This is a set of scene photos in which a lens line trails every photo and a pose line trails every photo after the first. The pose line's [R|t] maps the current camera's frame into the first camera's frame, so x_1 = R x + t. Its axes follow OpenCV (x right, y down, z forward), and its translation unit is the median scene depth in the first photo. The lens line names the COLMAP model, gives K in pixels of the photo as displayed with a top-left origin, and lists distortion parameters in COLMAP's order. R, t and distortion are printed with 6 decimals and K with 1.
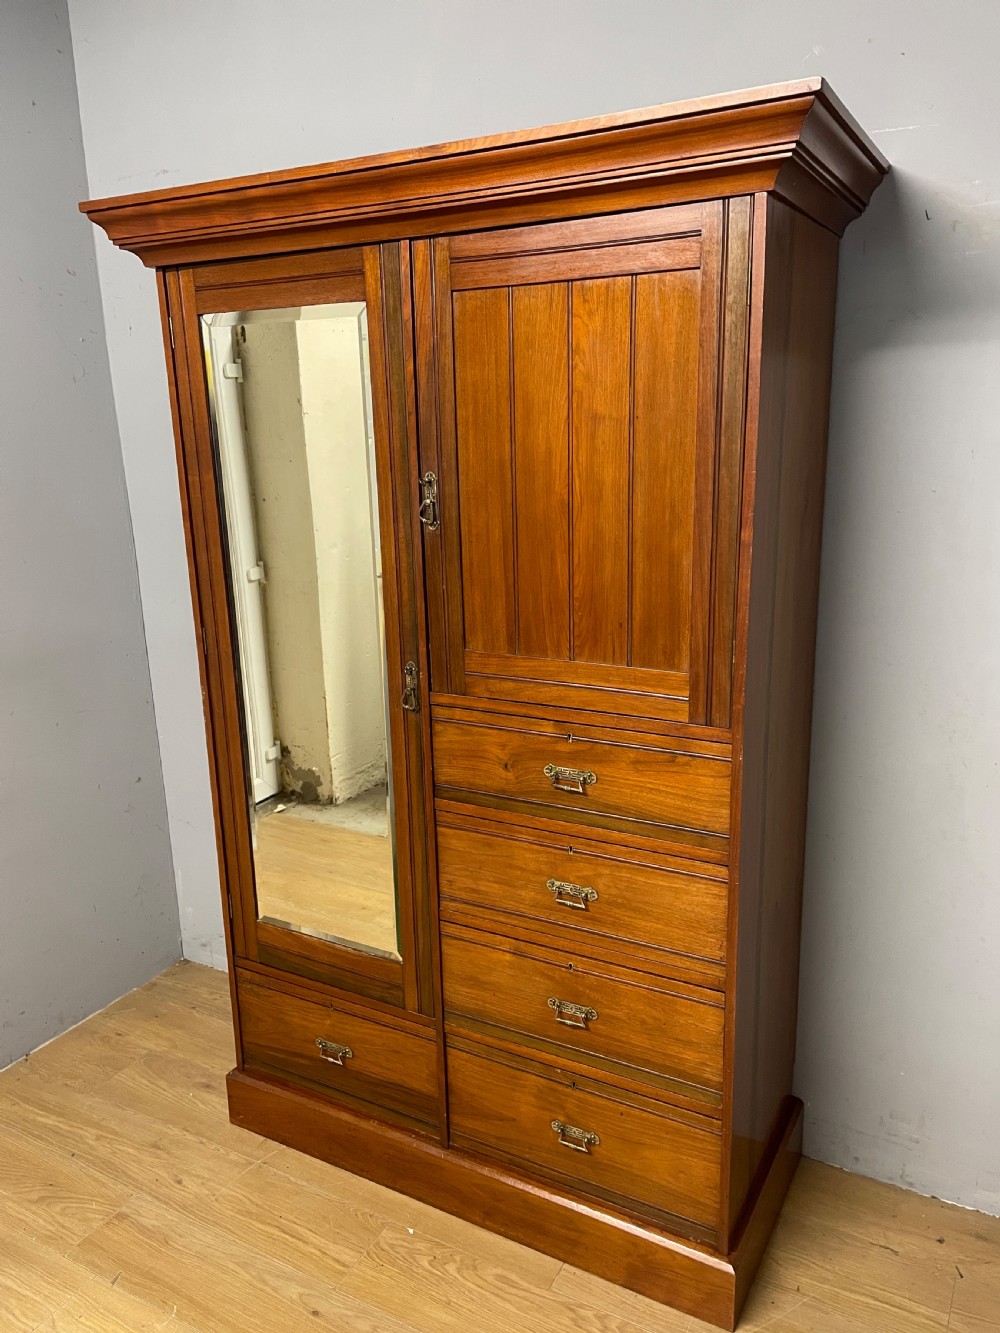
lens RADIAL K [[1005.4, 0, 505.0], [0, 1005.4, 667.5], [0, 0, 1]] dist [0.094591, -0.118930]
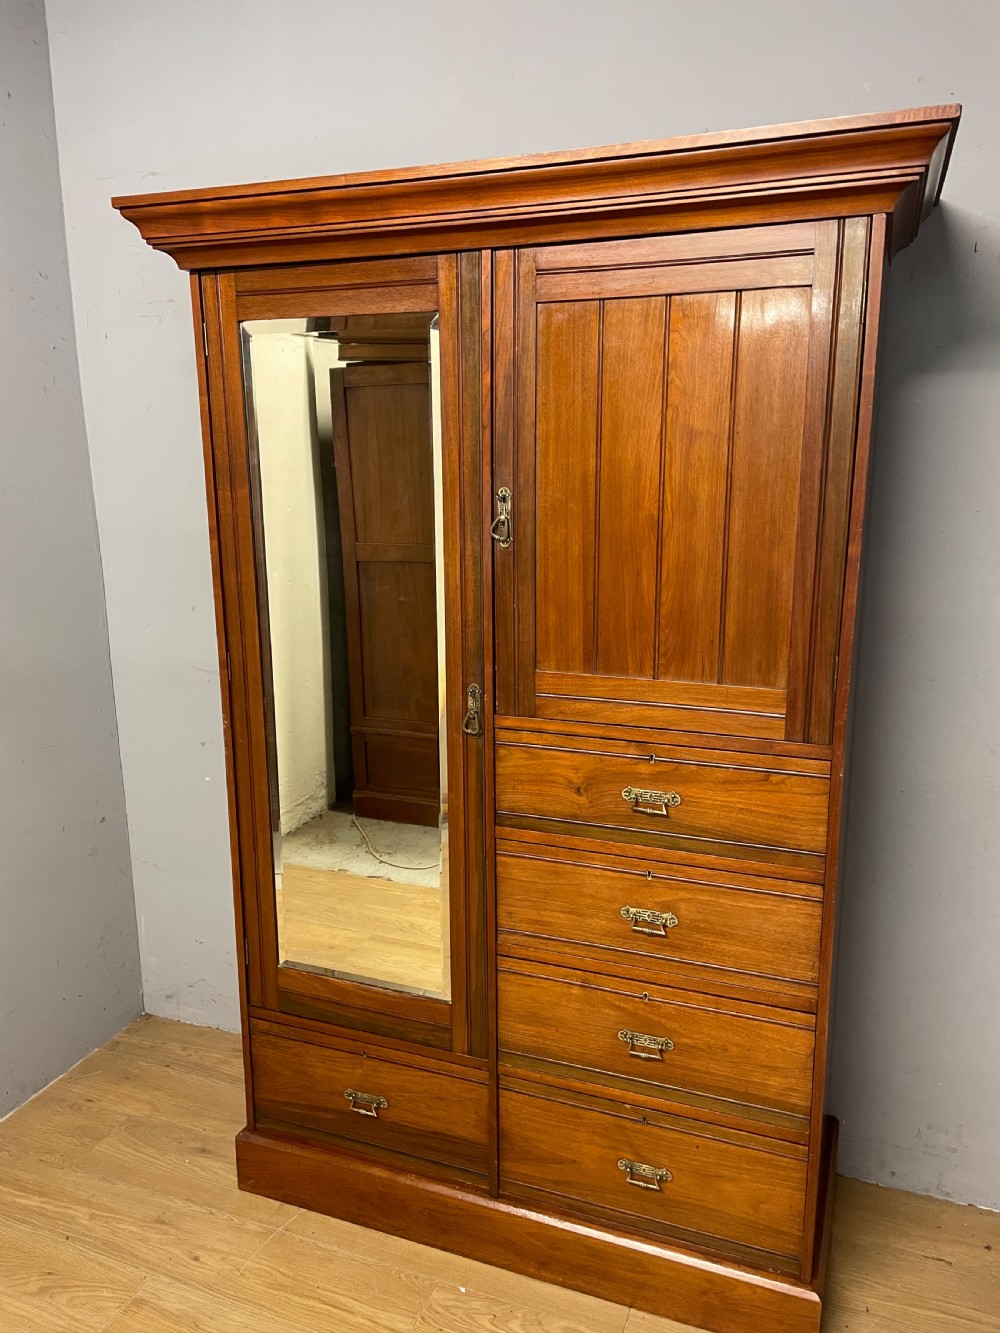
lens RADIAL K [[1005.4, 0, 496.5], [0, 1005.4, 659.0], [0, 0, 1]] dist [0.094591, -0.118930]
pose [[0.990680, -0.012685, 0.135616, -0.207182], [0.017498, 0.999257, -0.034355, 0.003963], [-0.135079, 0.036407, 0.990166, 0.046943]]
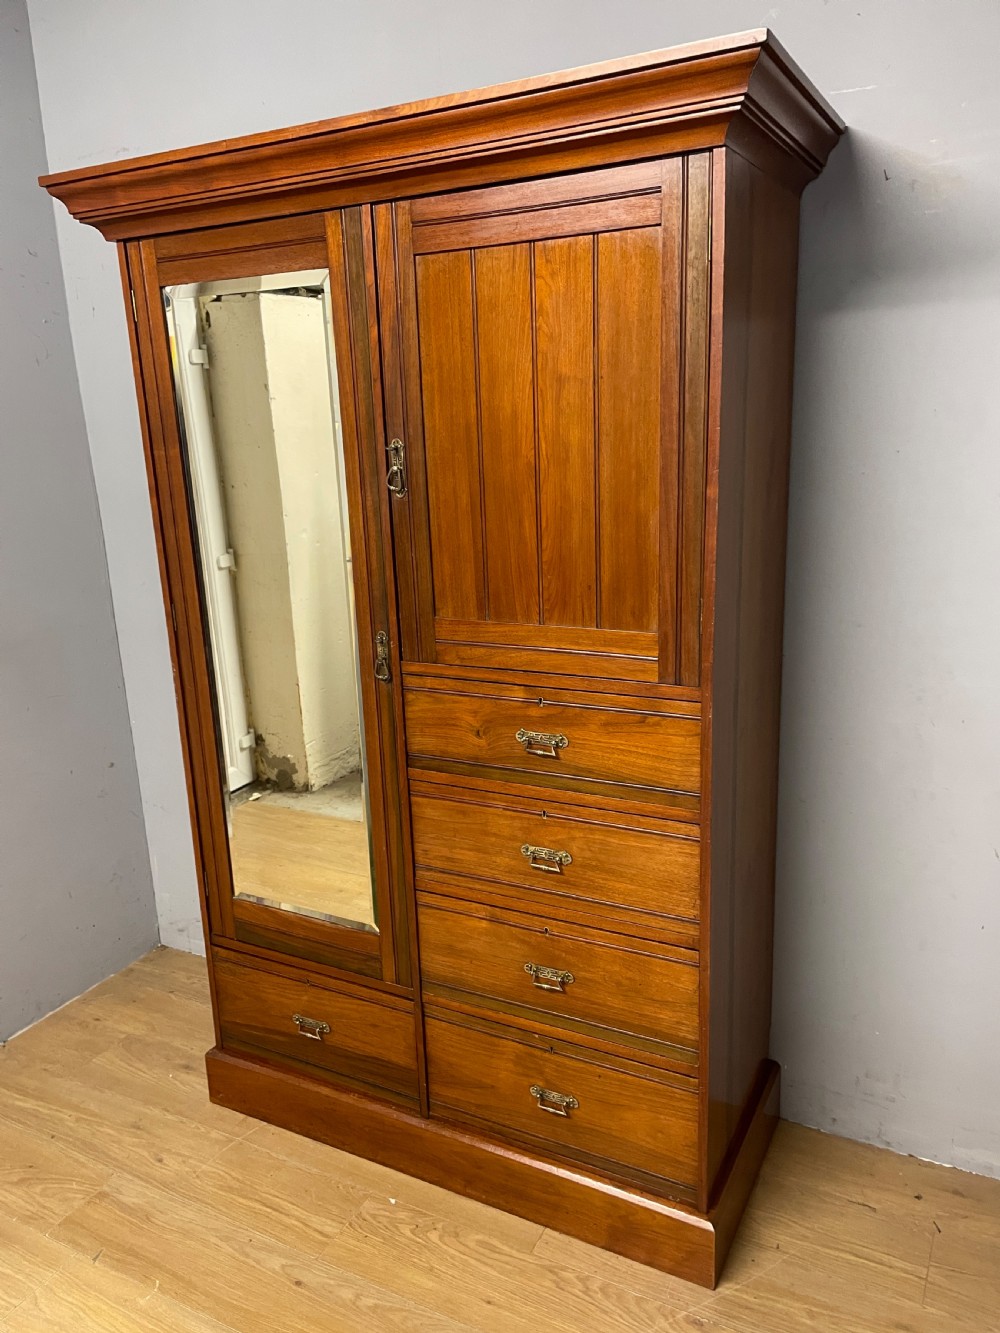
lens RADIAL K [[1005.4, 0, 494.3], [0, 1005.4, 667.8], [0, 0, 1]] dist [0.094591, -0.118930]
pose [[0.999723, -0.019042, 0.013806, 0.004303], [0.018990, 0.999812, 0.003851, 0.029600], [-0.013876, -0.003588, 0.999897, -0.002280]]
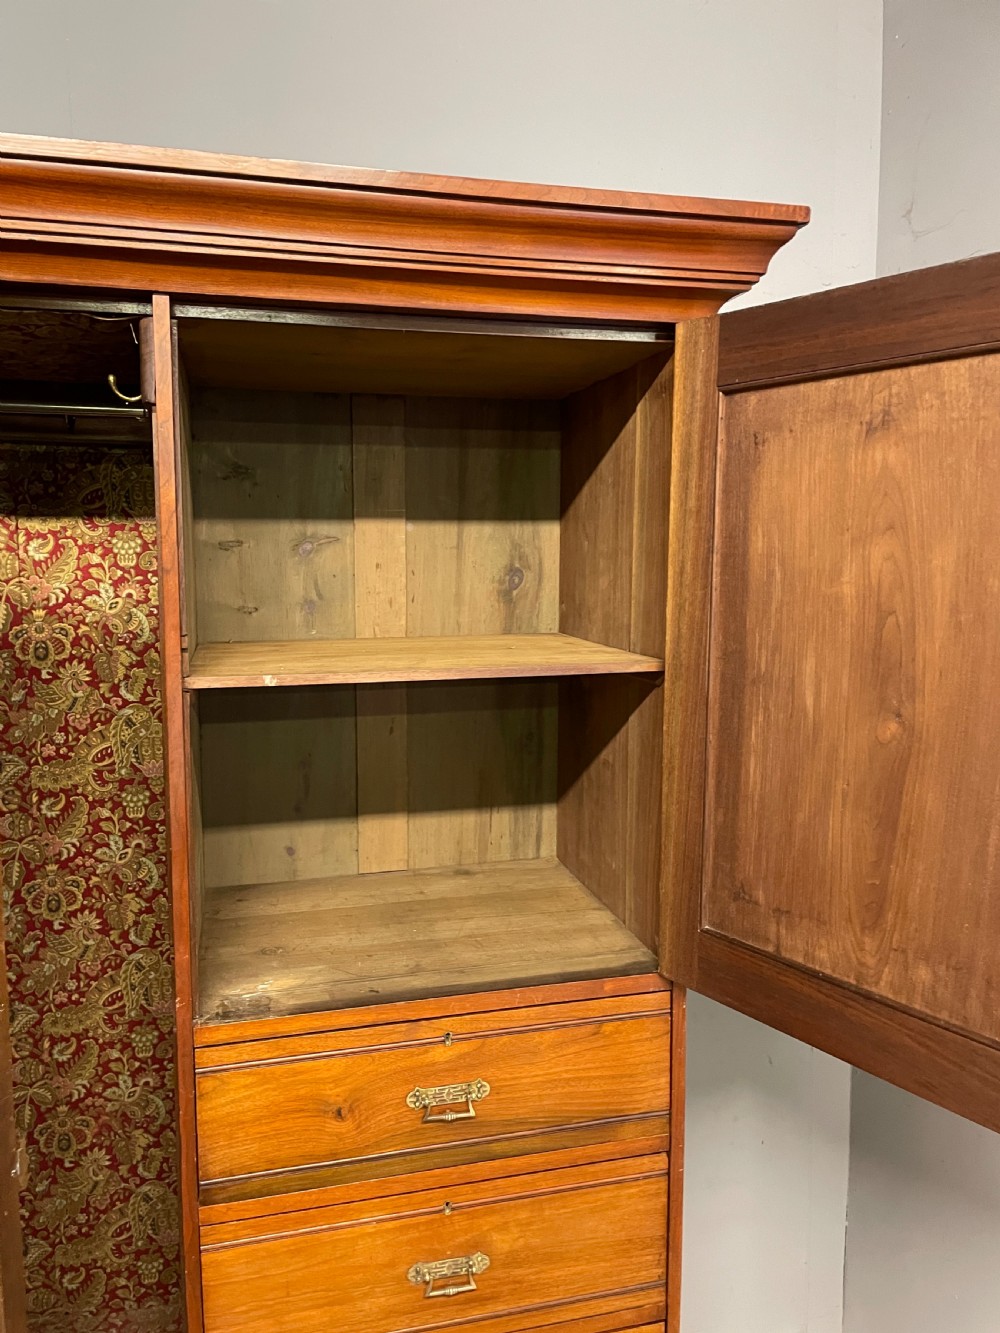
lens RADIAL K [[1005.4, 0, 482.0], [0, 1005.4, 670.6], [0, 0, 1]] dist [0.094591, -0.118930]
pose [[0.730155, -0.056592, 0.680934, -0.355475], [0.149773, 0.985584, -0.078688, -0.112613], [-0.666665, 0.159440, 0.728105, 0.427622]]
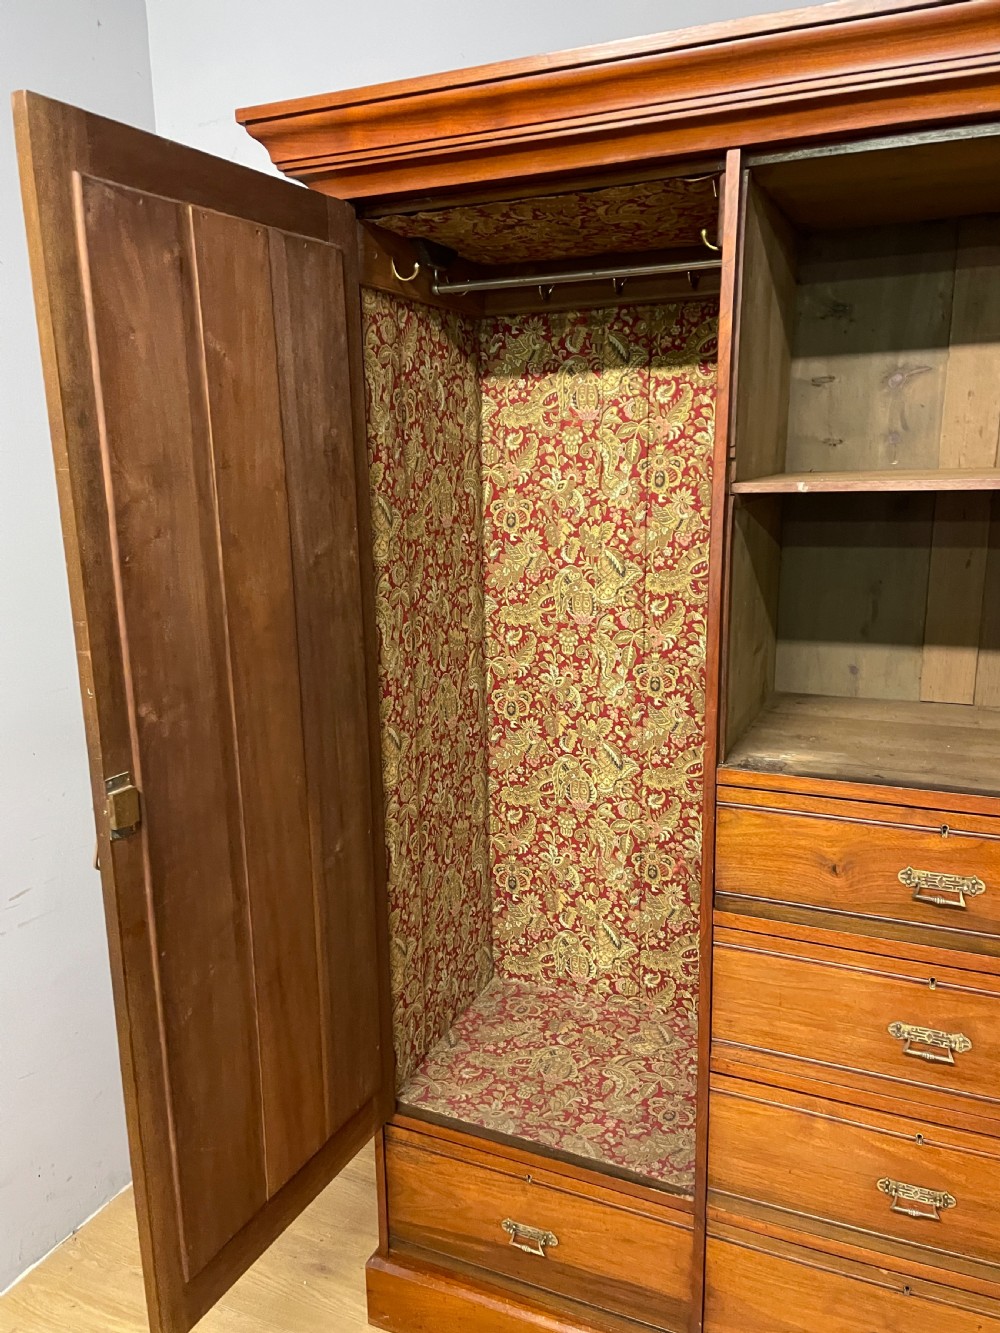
lens RADIAL K [[1013.2, 0, 486.6], [0, 1013.2, 678.4], [0, 0, 1]] dist [0.076432, -0.094826]
pose [[0.997070, -0.012699, 0.075438, -0.306462], [0.014849, 0.999497, -0.028016, -0.023733], [-0.075045, 0.029054, 0.996757, 0.271470]]
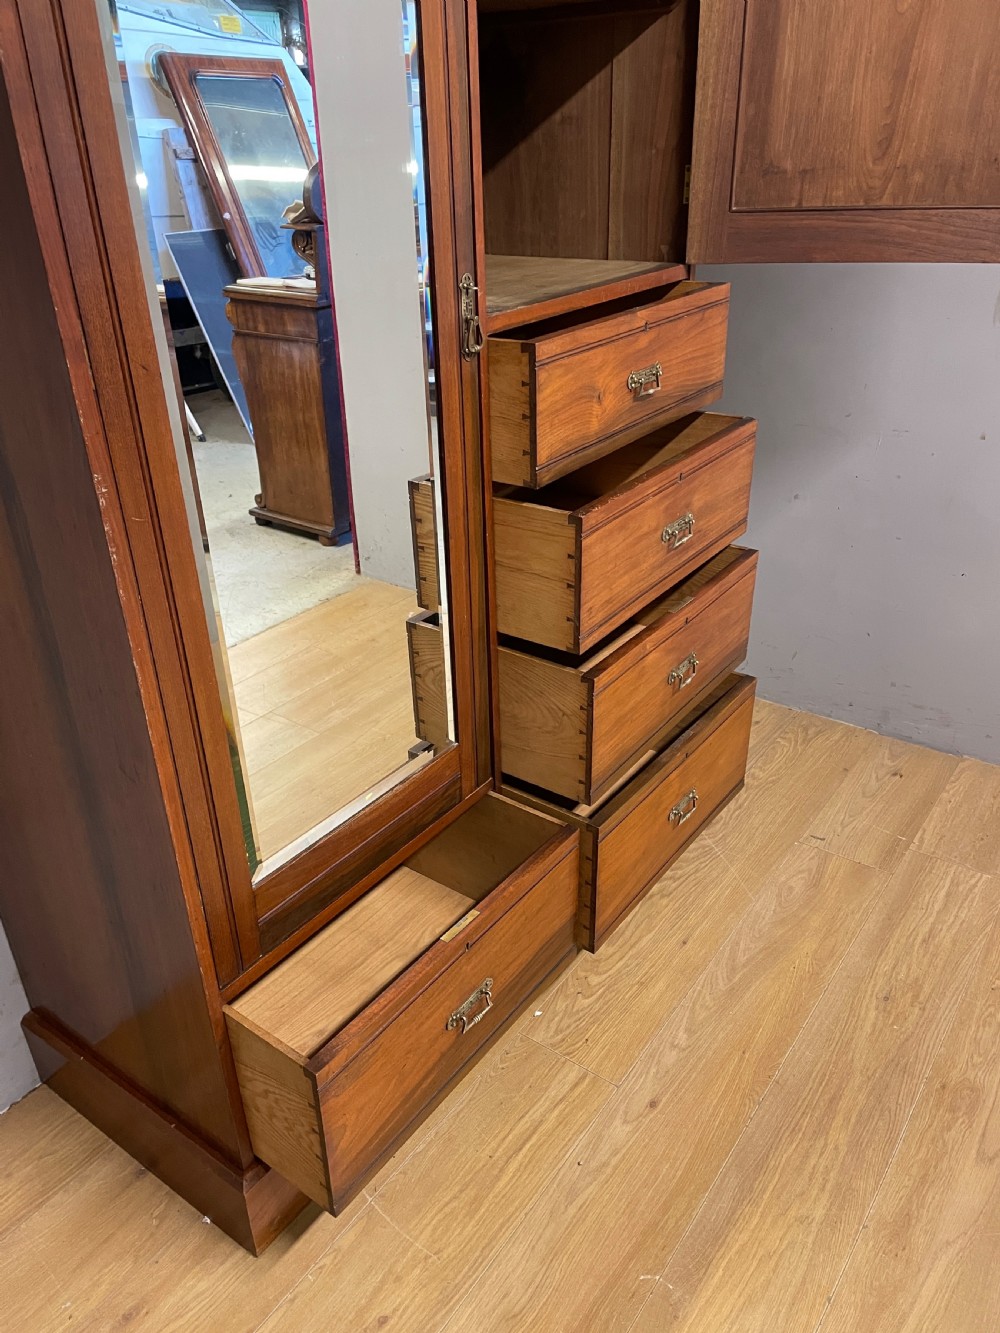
lens RADIAL K [[1005.4, 0, 496.7], [0, 1005.4, 670.7], [0, 0, 1]] dist [0.094591, -0.118930]
pose [[0.126573, -0.446442, 0.885815, -0.803829], [0.268912, 0.875000, 0.402567, -0.041388], [-0.954812, 0.187252, 0.230805, 0.899926]]
